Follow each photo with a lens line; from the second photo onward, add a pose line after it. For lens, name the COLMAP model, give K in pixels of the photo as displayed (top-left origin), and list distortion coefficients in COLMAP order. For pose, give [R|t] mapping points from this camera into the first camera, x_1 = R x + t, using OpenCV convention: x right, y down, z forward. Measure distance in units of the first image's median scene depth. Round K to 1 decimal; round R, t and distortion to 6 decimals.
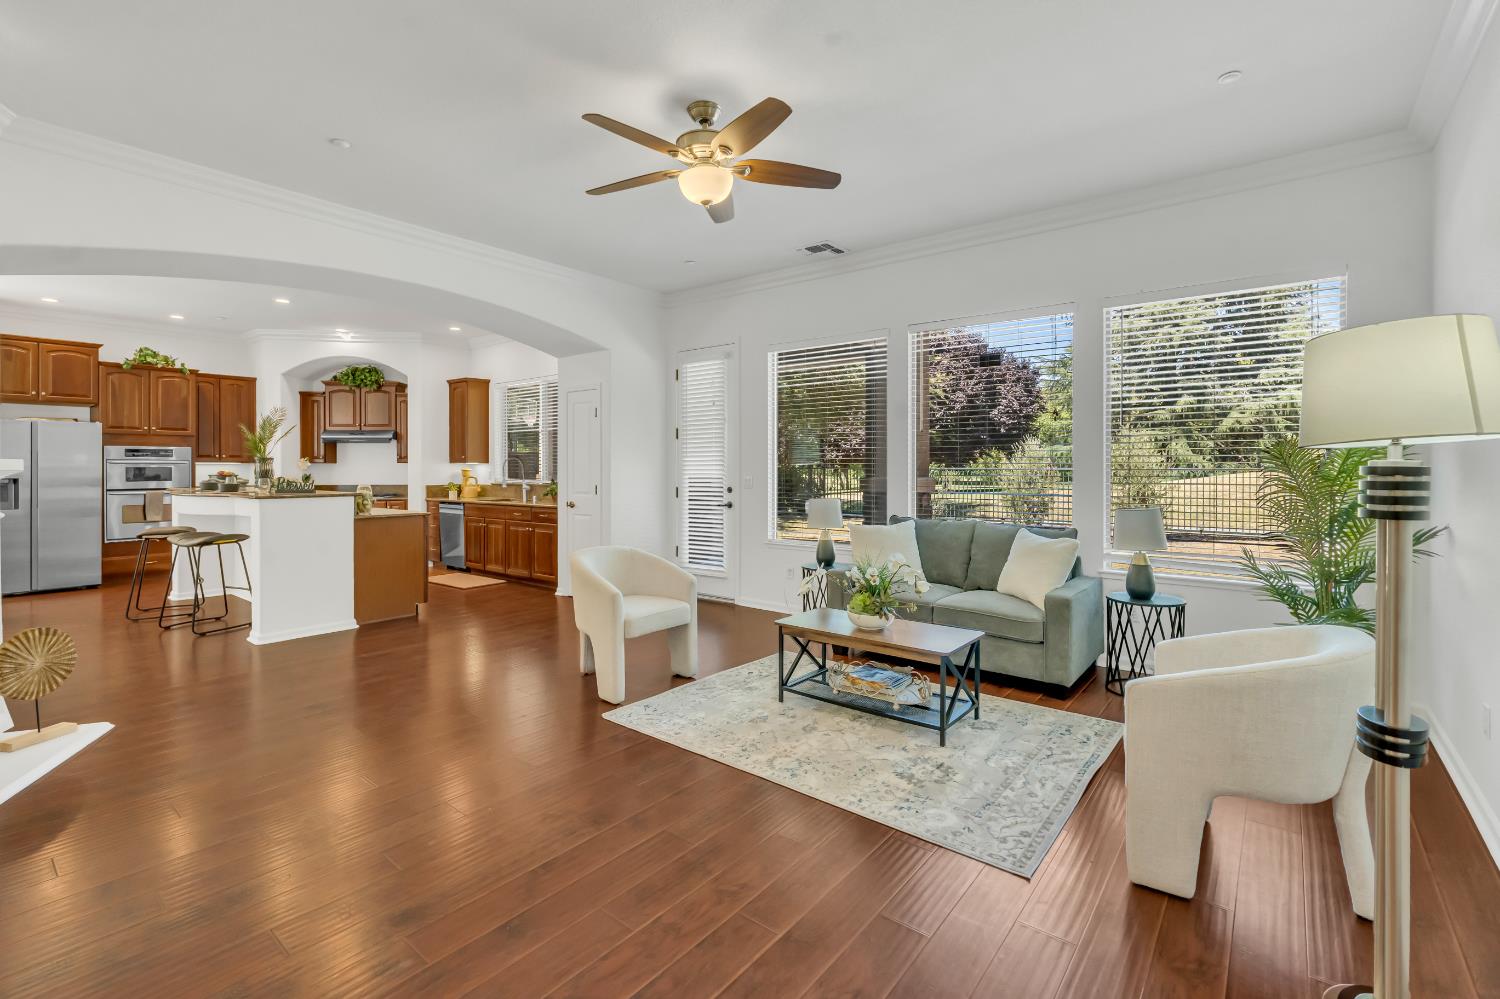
lens RADIAL K [[665.5, 0, 743.0], [0, 665.5, 467.5], [0, 0, 1]] dist [-0.000794, -0.000312]
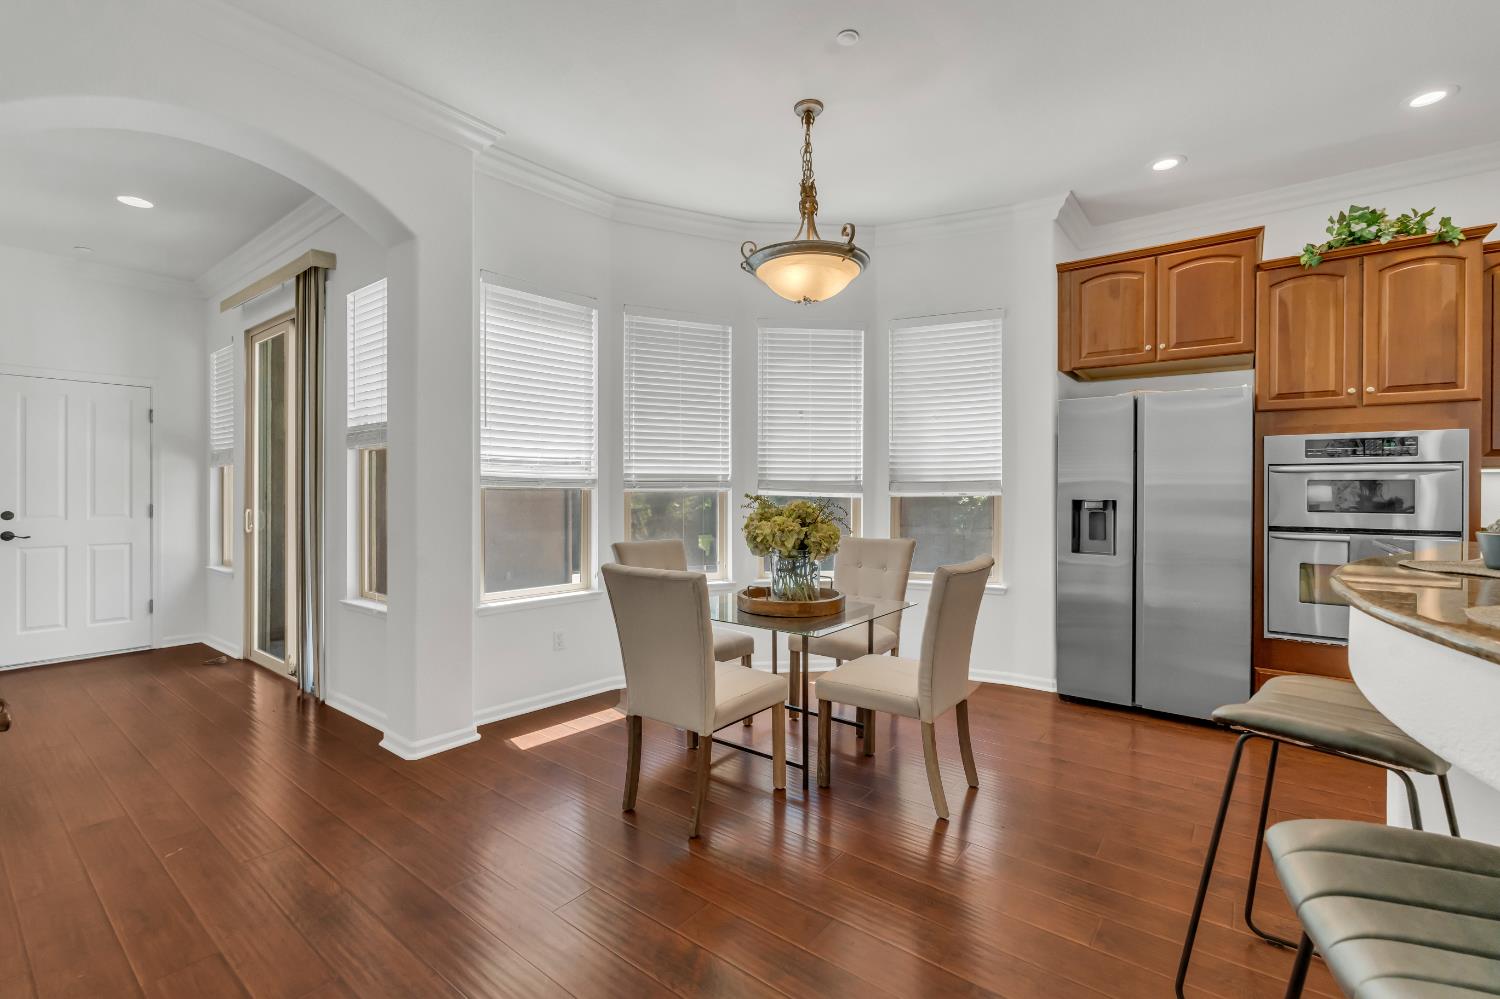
lens RADIAL K [[659.2, 0, 751.4], [0, 659.2, 486.0], [0, 0, 1]] dist [-0.001702, -0.000229]
pose [[0.040567, -0.003382, -0.999171, -0.482335], [-0.004908, 0.999982, -0.003584, 0.007200], [0.999165, 0.005050, 0.040550, 0.588580]]
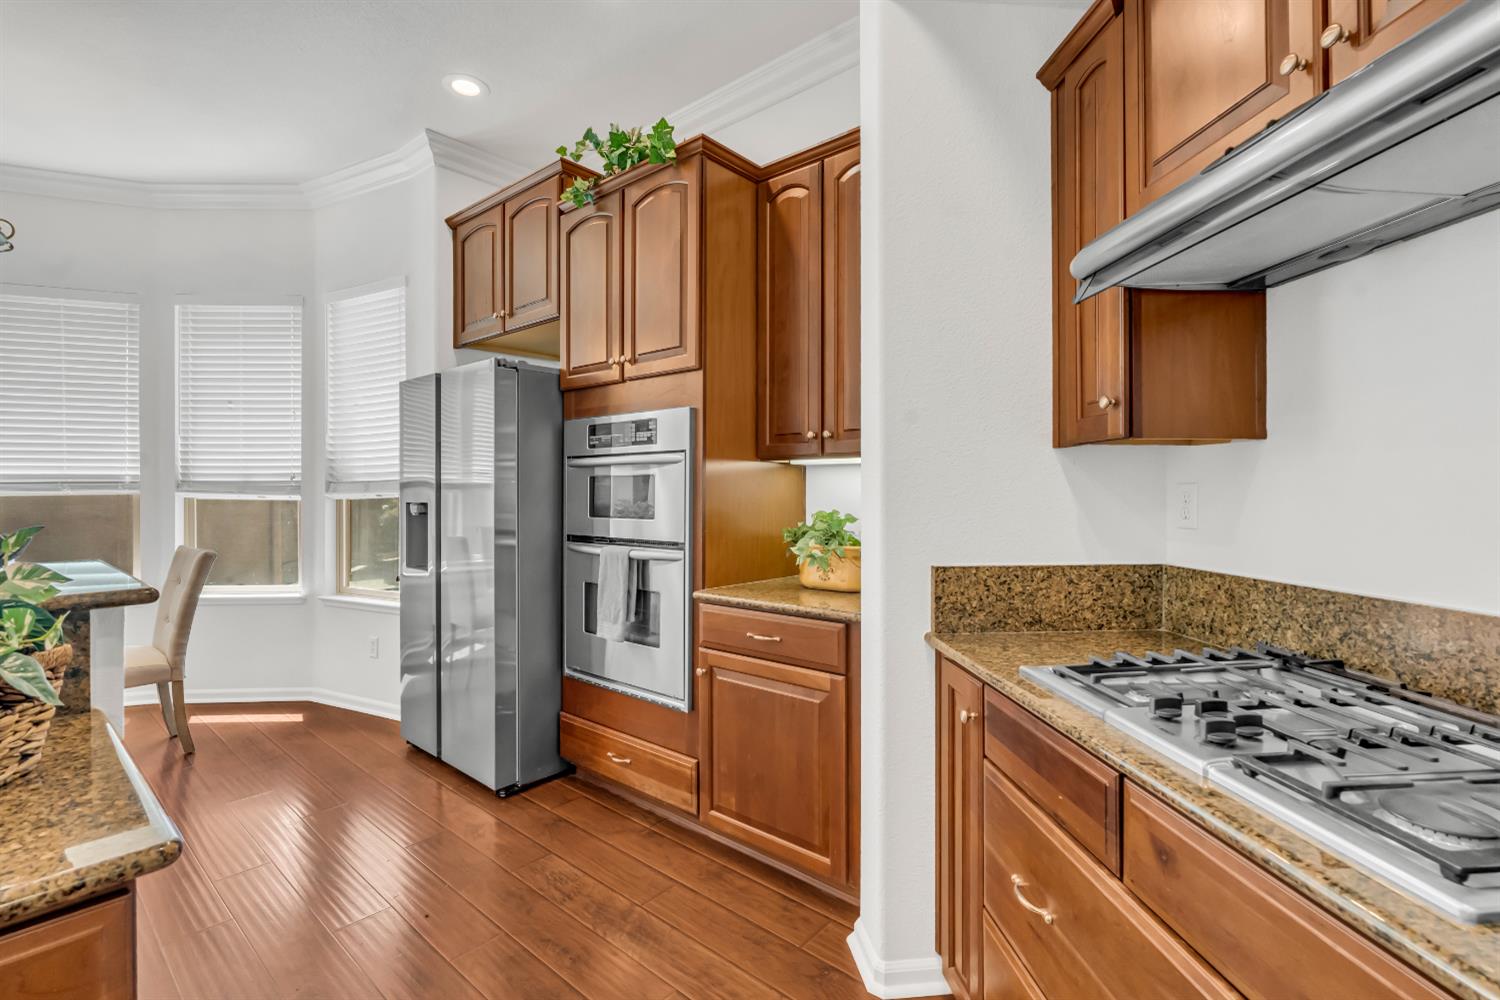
lens RADIAL K [[659.2, 0, 751.4], [0, 659.2, 486.5], [0, 0, 1]] dist [-0.001702, -0.000229]
pose [[-0.009375, 0.003499, -0.999950, -0.564309], [0.004315, 0.999985, 0.003459, 0.004306], [0.999947, -0.004283, -0.009390, 1.081896]]
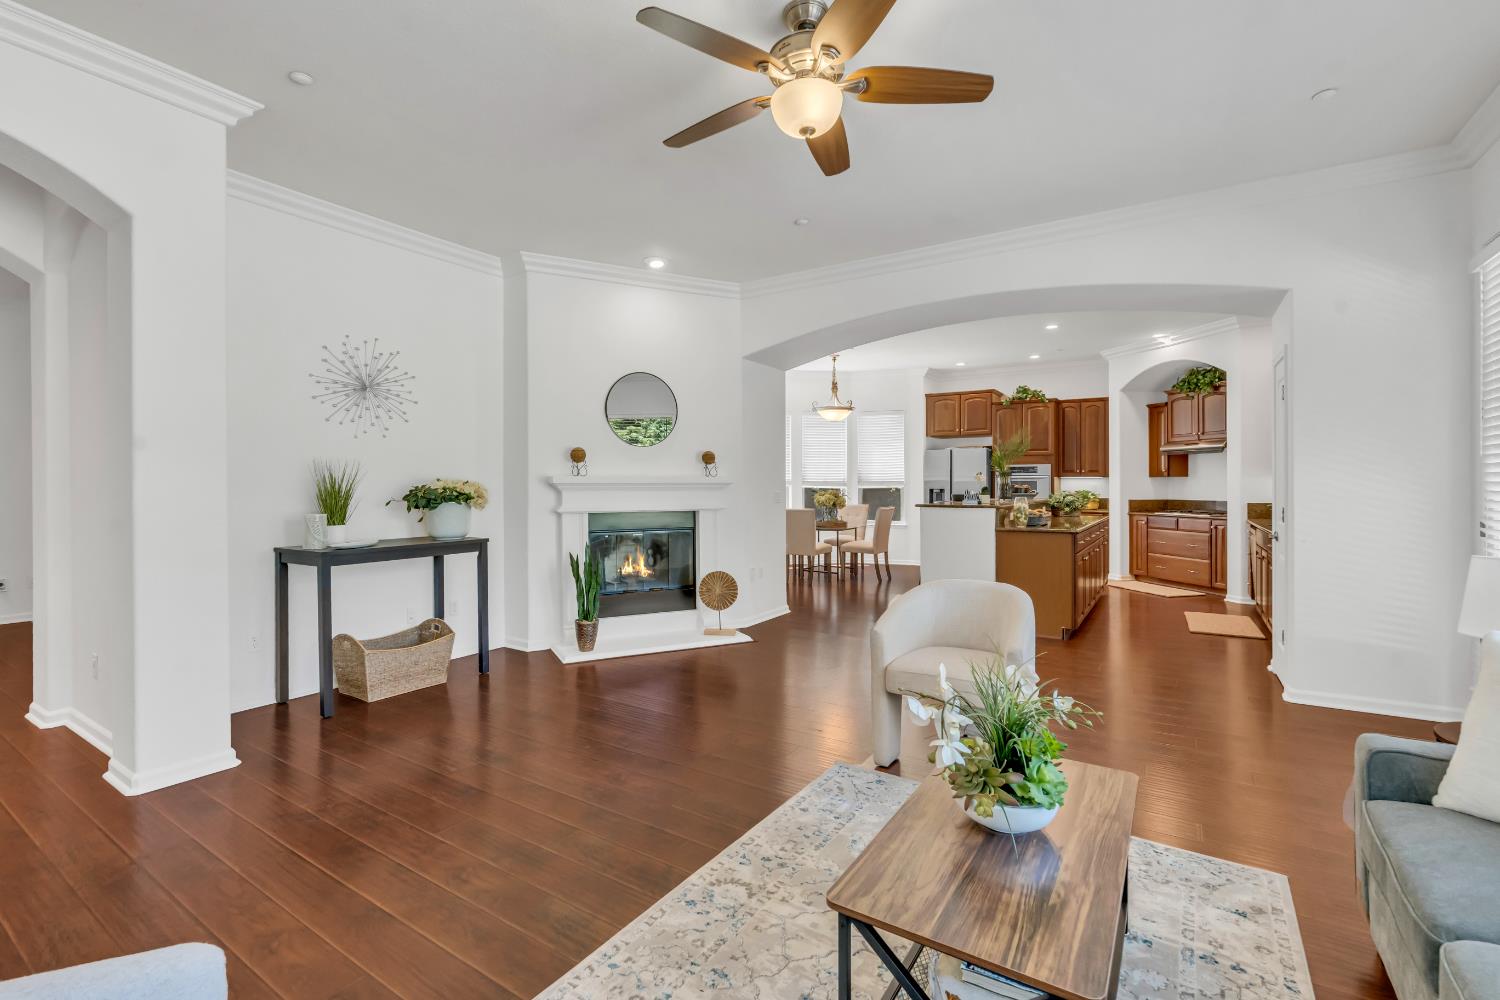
lens RADIAL K [[659.2, 0, 751.4], [0, 659.2, 486.5], [0, 0, 1]] dist [-0.001702, -0.000229]
pose [[0.118774, 0.005761, -0.992905, 0.281751], [0.001210, 0.999982, 0.005947, 0.001815], [0.992921, -0.001908, 0.118765, 0.347897]]
